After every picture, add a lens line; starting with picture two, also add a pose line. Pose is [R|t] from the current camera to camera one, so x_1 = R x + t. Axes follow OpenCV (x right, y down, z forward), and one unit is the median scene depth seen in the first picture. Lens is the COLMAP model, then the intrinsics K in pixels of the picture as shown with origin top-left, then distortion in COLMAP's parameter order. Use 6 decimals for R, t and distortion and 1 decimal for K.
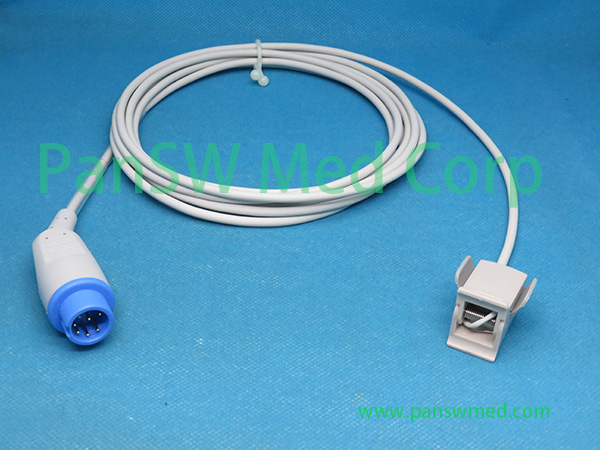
lens RADIAL K [[876.2, 0, 300.0], [0, 876.2, 225.0], [0, 0, 1]] dist [-0.082166, -0.001442]
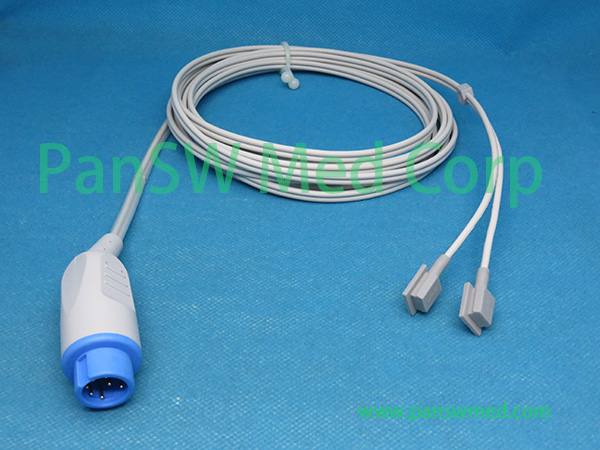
lens RADIAL K [[767.8, 0, 300.0], [0, 767.8, 225.0], [0, 0, 1]] dist [-0.084488, 0.011553]
pose [[0.999475, 0.001099, -0.032389, 0.027507], [-0.000859, 0.999972, 0.007402, -0.040378], [0.032396, -0.007371, 0.999448, 0.241492]]
